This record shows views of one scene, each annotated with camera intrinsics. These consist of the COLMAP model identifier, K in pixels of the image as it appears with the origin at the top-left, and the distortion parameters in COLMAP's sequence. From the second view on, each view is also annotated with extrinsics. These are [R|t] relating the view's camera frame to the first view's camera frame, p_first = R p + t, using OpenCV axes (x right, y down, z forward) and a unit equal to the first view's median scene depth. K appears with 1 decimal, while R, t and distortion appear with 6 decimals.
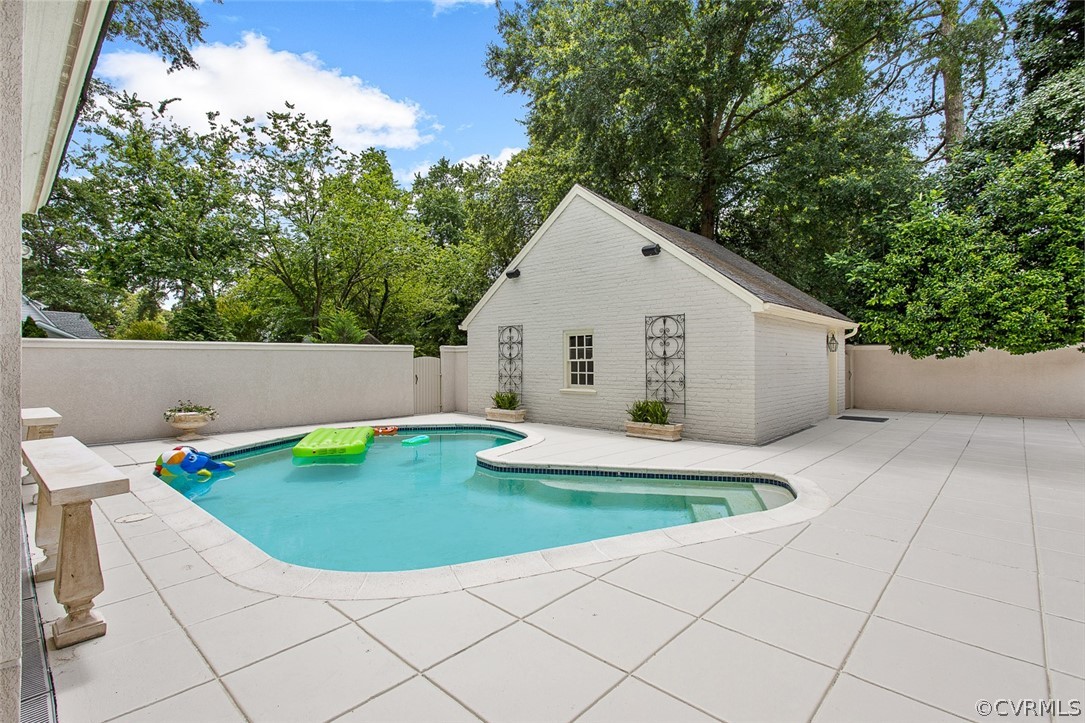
lens RADIAL K [[517.3, 0, 545.6], [0, 517.3, 358.8], [0, 0, 1]] dist [-0.000403, 0.000496]
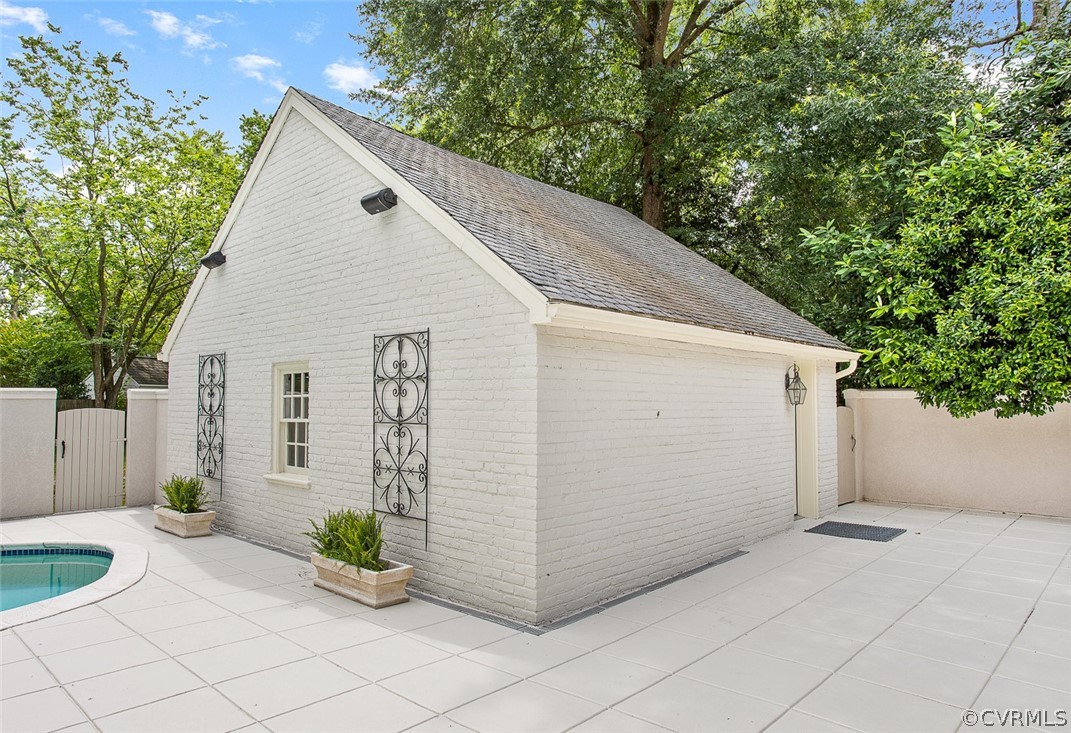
lens RADIAL K [[678.7, 0, 532.4], [0, 678.7, 371.0], [0, 0, 1]] dist [-0.003139, -0.006526]
pose [[0.999884, 0.002235, -0.015037, 0.298654], [-0.002823, 0.999227, -0.039214, -0.019783], [0.014938, 0.039252, 0.999118, 0.302115]]
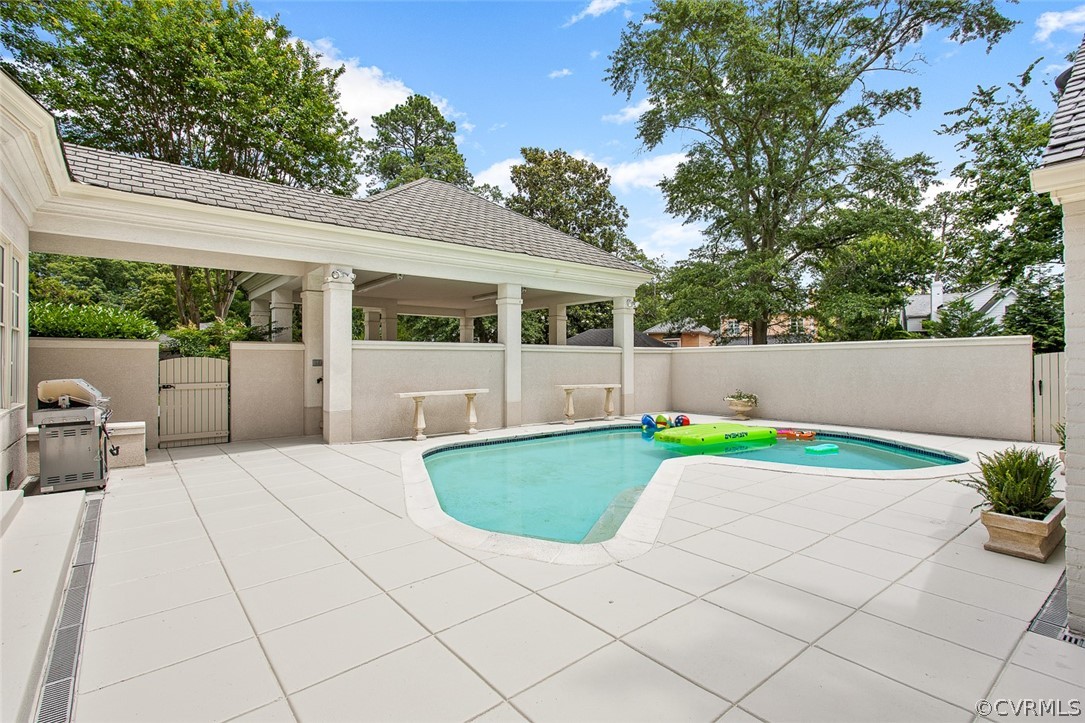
lens RADIAL K [[517.3, 0, 542.6], [0, 517.3, 360.0], [0, 0, 1]] dist [-0.000403, 0.000496]
pose [[-0.149140, -0.000188, -0.988816, 0.550202], [0.009316, 0.999955, -0.001595, 0.000015], [0.988772, -0.009450, -0.149131, 0.530694]]
